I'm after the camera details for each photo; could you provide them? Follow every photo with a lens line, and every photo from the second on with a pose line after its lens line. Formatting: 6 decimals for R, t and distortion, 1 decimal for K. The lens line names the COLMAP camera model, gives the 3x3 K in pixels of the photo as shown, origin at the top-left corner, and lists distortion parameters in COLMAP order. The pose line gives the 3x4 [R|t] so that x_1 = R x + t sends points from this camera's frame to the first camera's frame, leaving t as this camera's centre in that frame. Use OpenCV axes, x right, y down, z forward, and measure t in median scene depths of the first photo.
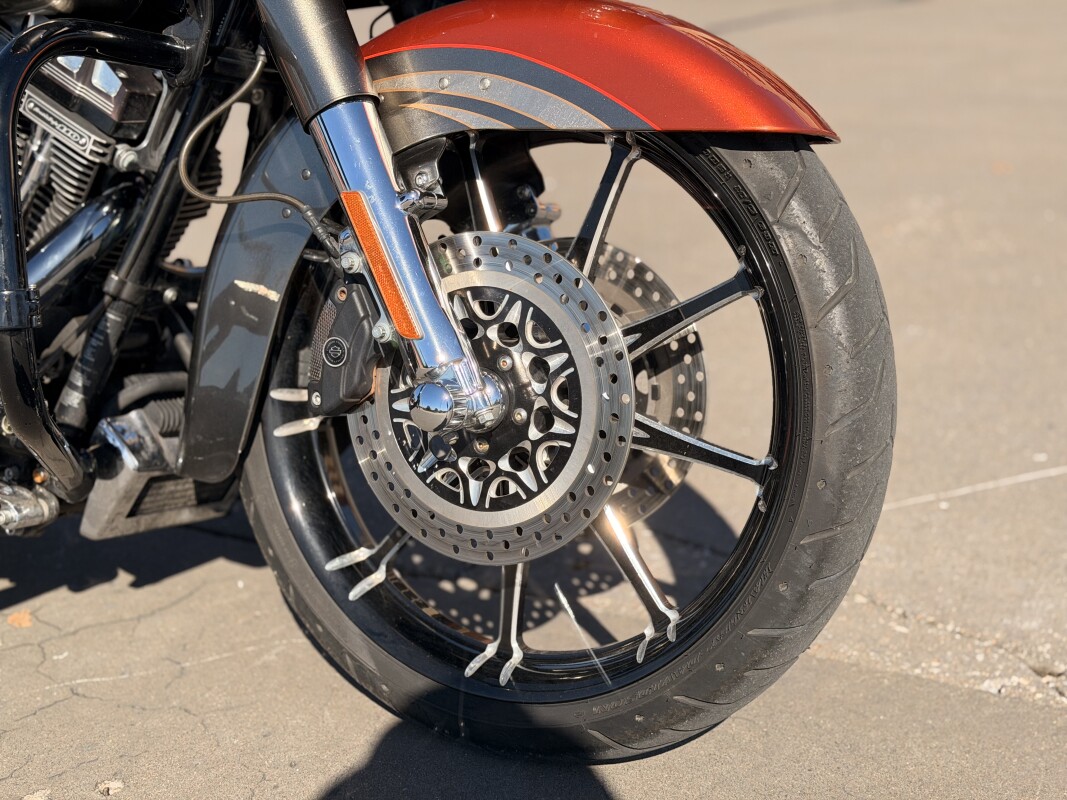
lens RADIAL K [[1455.6, 0, 533.5], [0, 1455.6, 400.0], [0, 0, 1]] dist [0.128413, -0.042308]
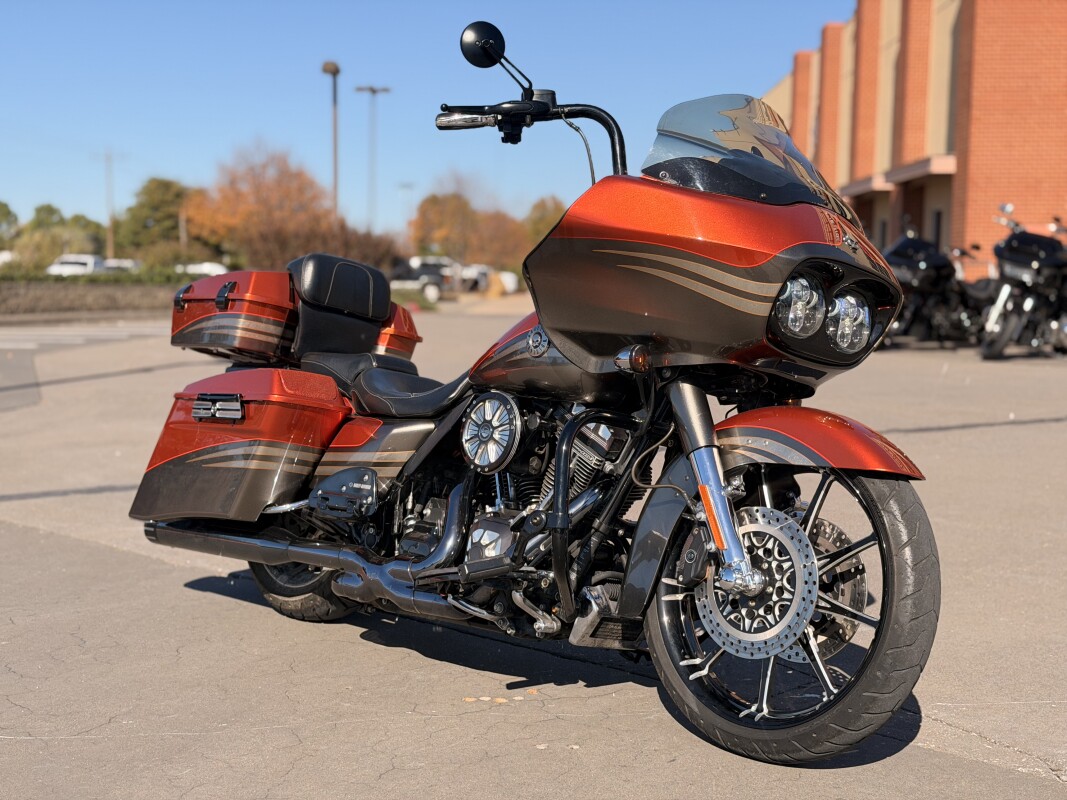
lens RADIAL K [[1455.6, 0, 533.5], [0, 1455.6, 400.0], [0, 0, 1]] dist [0.128413, -0.042308]
pose [[0.954120, 0.049520, -0.295303, 0.275689], [-0.117246, 0.969265, -0.216283, 0.240953], [0.275516, 0.240983, 0.930601, -1.173104]]
